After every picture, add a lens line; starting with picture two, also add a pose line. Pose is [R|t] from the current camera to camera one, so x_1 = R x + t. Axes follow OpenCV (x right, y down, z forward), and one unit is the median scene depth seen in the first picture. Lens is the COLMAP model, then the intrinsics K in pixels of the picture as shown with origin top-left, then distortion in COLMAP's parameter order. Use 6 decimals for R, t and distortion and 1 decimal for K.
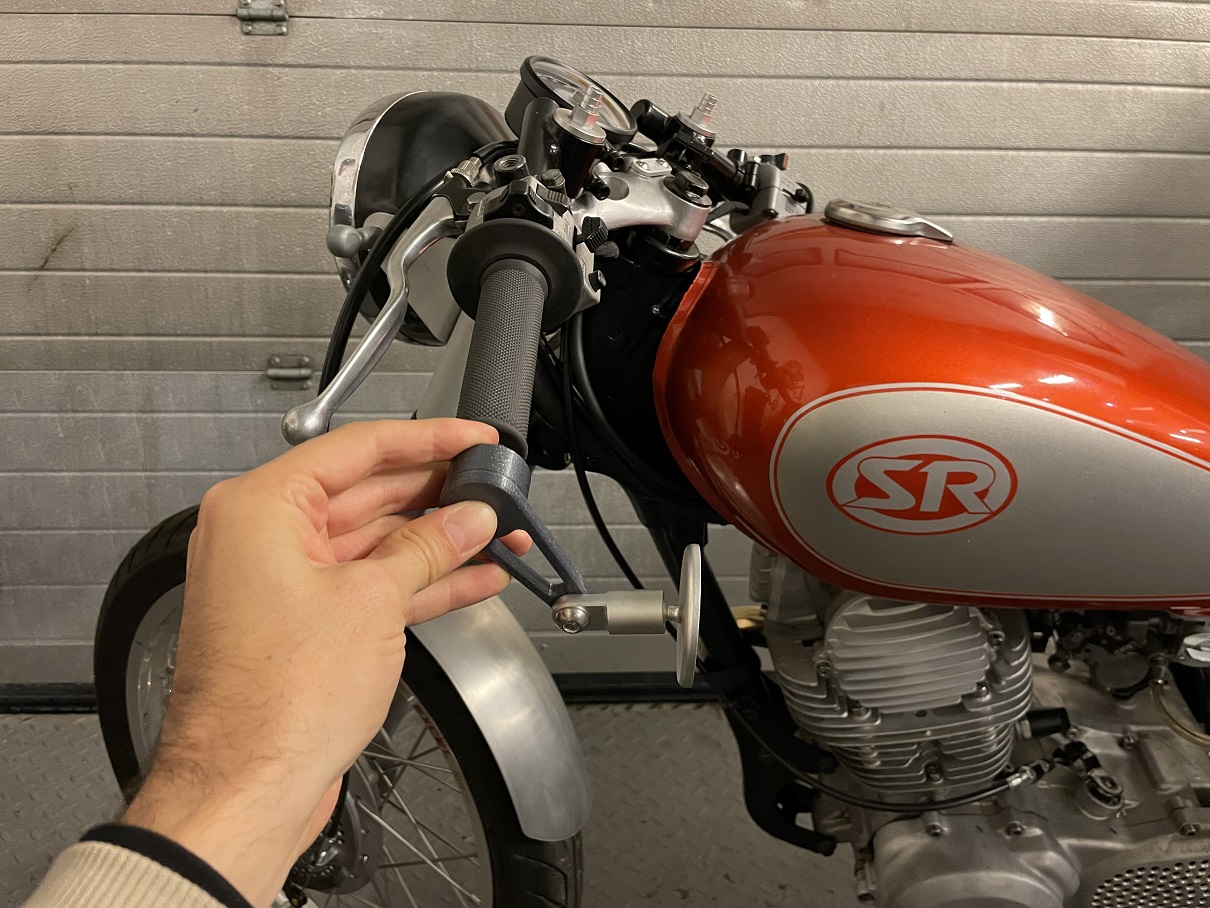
lens RADIAL K [[922.4, 0, 605.0], [0, 922.4, 454.0], [0, 0, 1]] dist [0.065112, -0.107779]
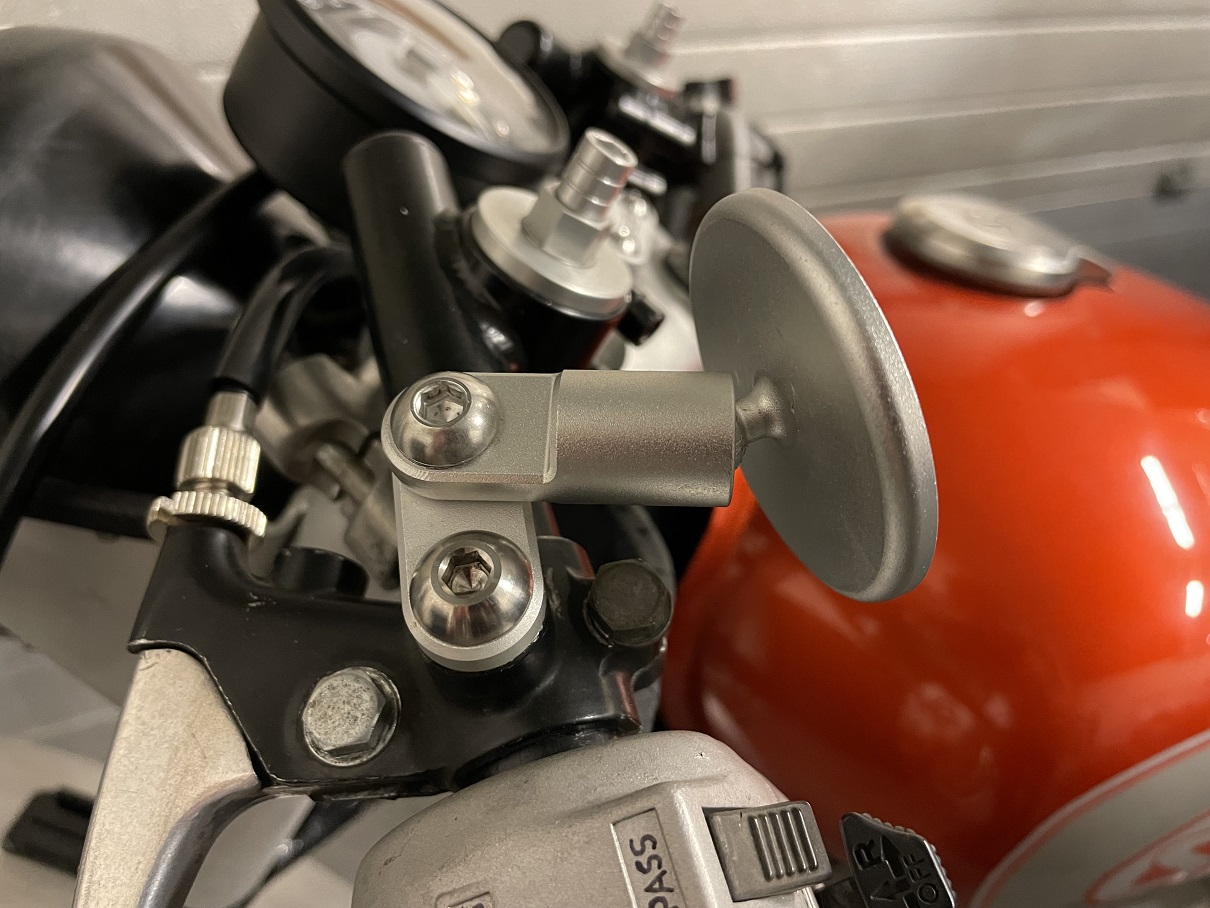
lens RADIAL K [[944.8, 0, 605.0], [0, 944.8, 454.0], [0, 0, 1]] dist [-0.001932, 0.000902]
pose [[0.933160, -0.192095, 0.303828, -0.046953], [0.120310, 0.963391, 0.239588, -0.135090], [-0.338729, -0.187020, 0.922110, 0.254215]]
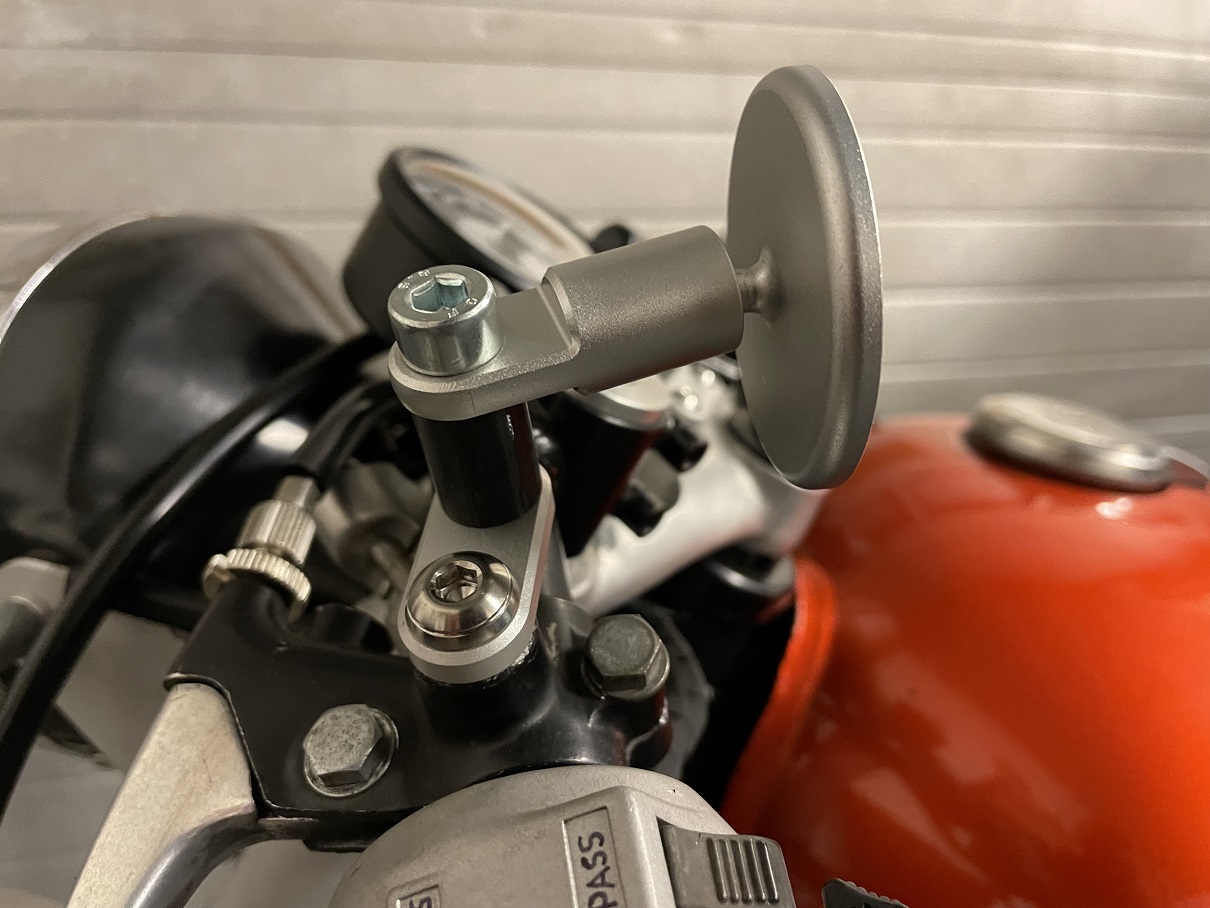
lens RADIAL K [[956.3, 0, 605.0], [0, 956.3, 454.0], [0, 0, 1]] dist [-0.001966, -0.009585]
pose [[0.972726, -0.075240, 0.219416, -0.040875], [0.082563, 0.996287, -0.024384, -0.116647], [-0.216767, 0.041834, 0.975327, 0.242210]]
